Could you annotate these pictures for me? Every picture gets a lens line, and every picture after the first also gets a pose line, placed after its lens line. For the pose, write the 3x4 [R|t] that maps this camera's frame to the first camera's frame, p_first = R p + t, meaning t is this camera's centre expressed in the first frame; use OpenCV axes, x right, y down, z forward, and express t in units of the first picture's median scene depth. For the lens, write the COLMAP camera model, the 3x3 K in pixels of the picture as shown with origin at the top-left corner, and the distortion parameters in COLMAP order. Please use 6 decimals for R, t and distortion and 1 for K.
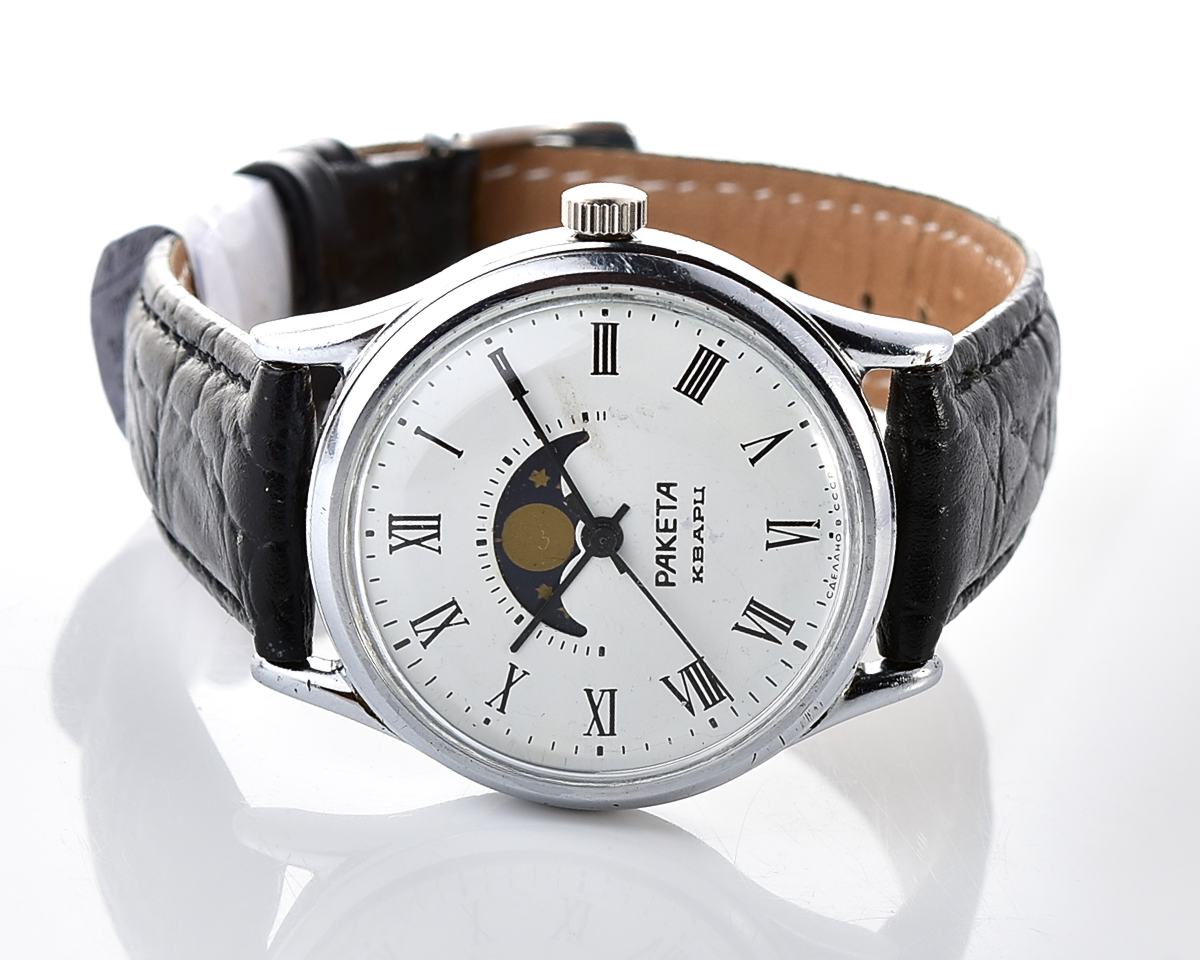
lens RADIAL K [[4098.5, 0, 598.4], [0, 4098.5, 475.7], [0, 0, 1]] dist [0.398325, 0.000000]
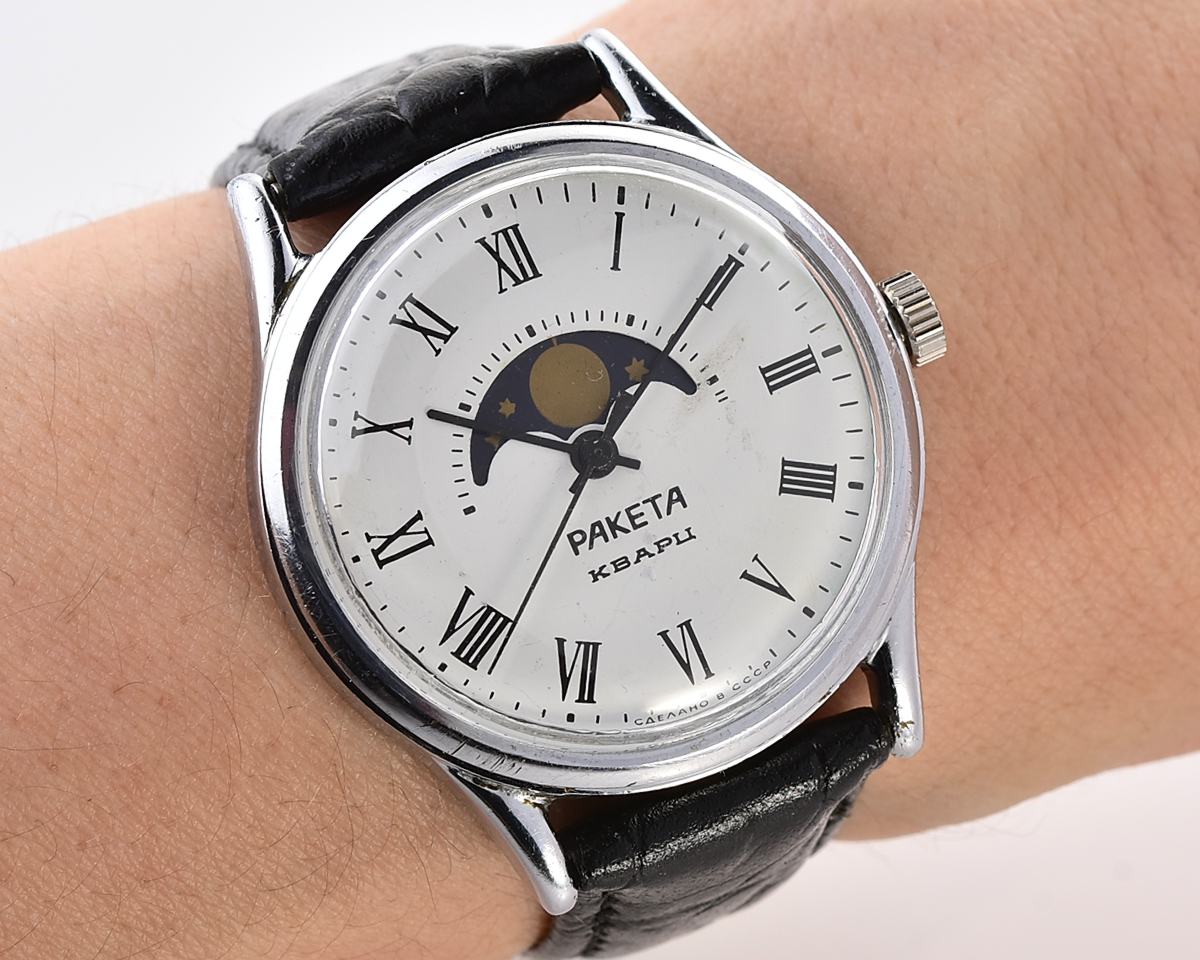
lens RADIAL K [[4098.5, 0, 601.9], [0, 4098.5, 482.9], [0, 0, 1]] dist [0.398325, 0.000000]
pose [[0.422471, 0.904151, -0.063475, 0.061958], [-0.815628, 0.348695, -0.461695, 0.415378], [-0.395309, 0.246825, 0.884765, 0.231287]]
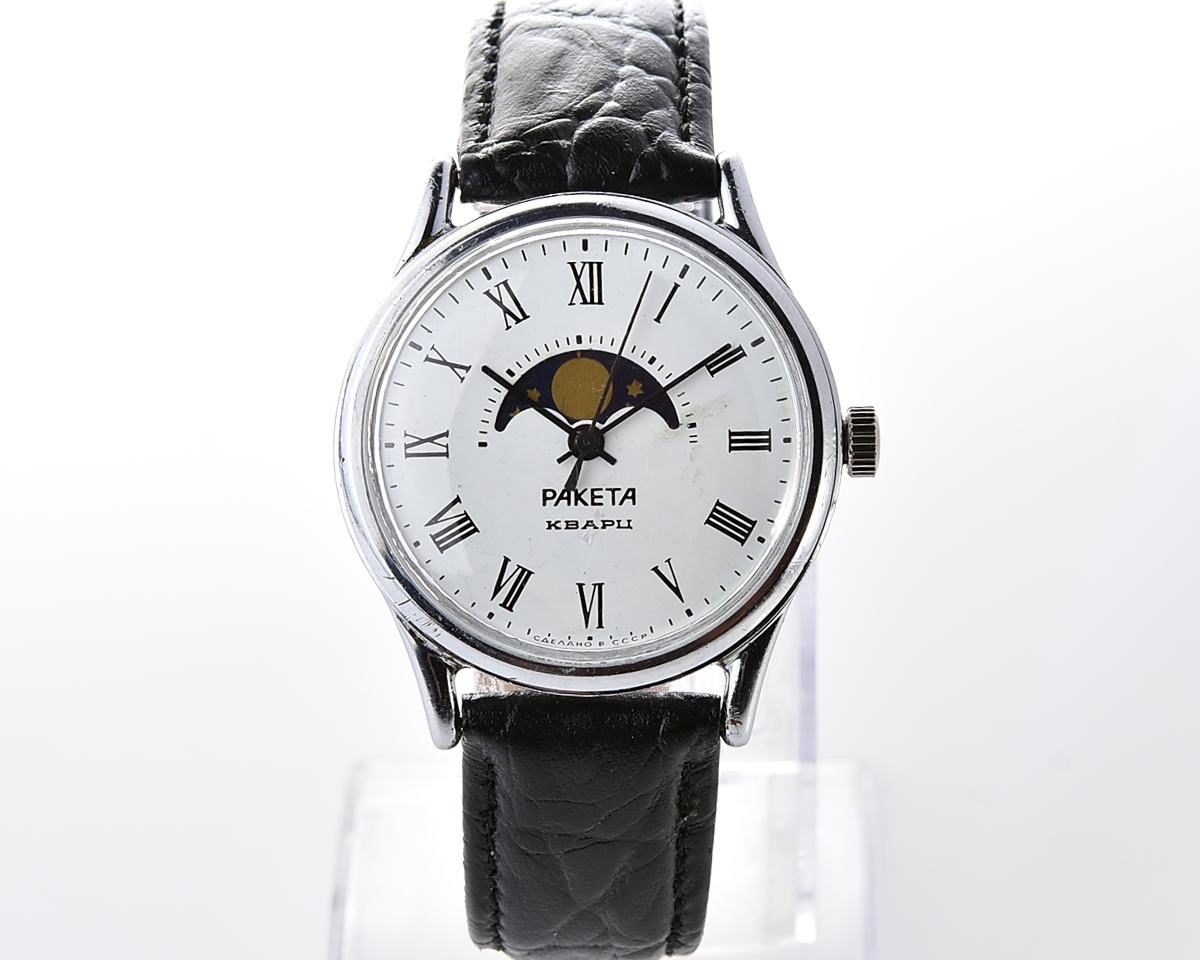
lens RADIAL K [[4098.5, 0, 599.8], [0, 4098.5, 472.0], [0, 0, 1]] dist [0.398325, 0.000000]
pose [[0.024729, 0.995181, -0.094882, 0.119682], [-0.959530, -0.003004, -0.281592, 0.338468], [-0.280520, 0.098005, 0.954832, -0.113817]]
